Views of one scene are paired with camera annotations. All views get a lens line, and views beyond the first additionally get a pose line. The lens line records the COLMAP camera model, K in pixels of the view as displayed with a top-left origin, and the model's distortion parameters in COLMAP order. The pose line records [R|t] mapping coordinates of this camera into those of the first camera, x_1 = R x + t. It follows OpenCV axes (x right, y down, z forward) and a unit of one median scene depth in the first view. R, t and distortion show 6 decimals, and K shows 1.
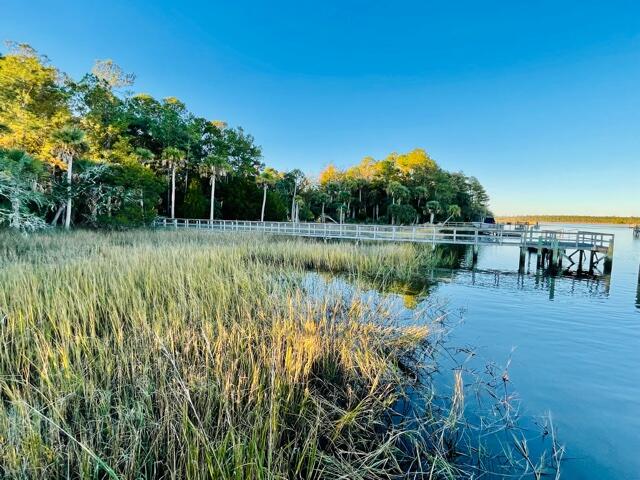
lens RADIAL K [[328.4, 0, 320.1], [0, 328.4, 238.8], [0, 0, 1]] dist [-0.000400, -0.001438]
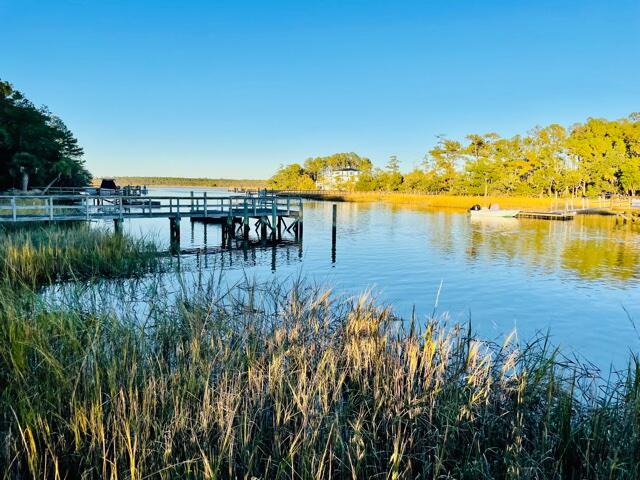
lens RADIAL K [[479.0, 0, 319.5], [0, 479.0, 235.5], [0, 0, 1]] dist [0.079164, -0.083182]
pose [[0.570663, -0.096385, 0.815508, -0.144098], [0.055533, 0.995344, 0.078780, -0.006159], [-0.819305, 0.000331, 0.573359, 0.062938]]
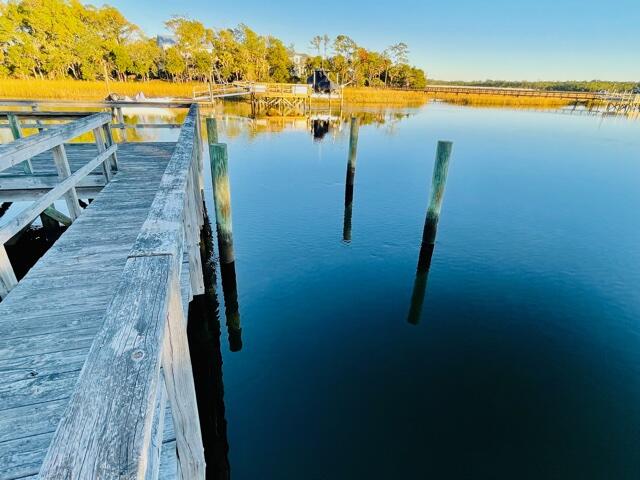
lens RADIAL K [[348.2, 0, 319.8], [0, 348.2, 239.4], [0, 0, 1]] dist [-0.003992, 0.000725]
pose [[-0.600058, -0.369201, 0.709663, 0.257387], [0.007641, 0.884441, 0.466590, -0.031475], [-0.799920, 0.285403, -0.527895, 0.598618]]
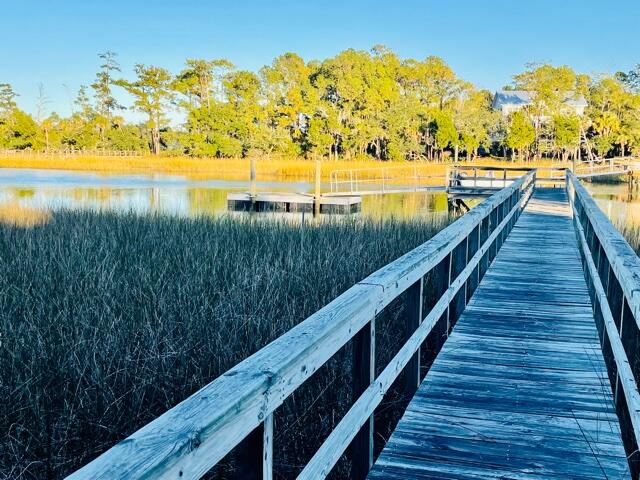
lens RADIAL K [[821.7, 0, 327.1], [0, 821.7, 224.9], [0, 0, 1]] dist [0.085123, 0.000000]
pose [[-0.079689, -0.115268, 0.990133, -0.398754], [0.053357, 0.991374, 0.119707, -0.068488], [-0.995391, 0.062370, -0.072851, 0.856035]]
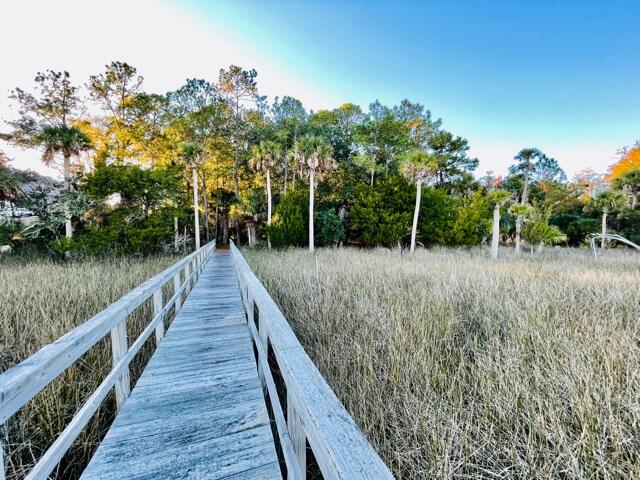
lens RADIAL K [[258.8, 0, 321.5], [0, 258.8, 240.0], [0, 0, 1]] dist [-0.002331, -0.000763]
pose [[0.646949, 0.000400, -0.762533, 0.050241], [-0.043708, 0.998375, -0.036559, -0.047881], [0.761279, 0.056981, 0.645916, 0.699270]]
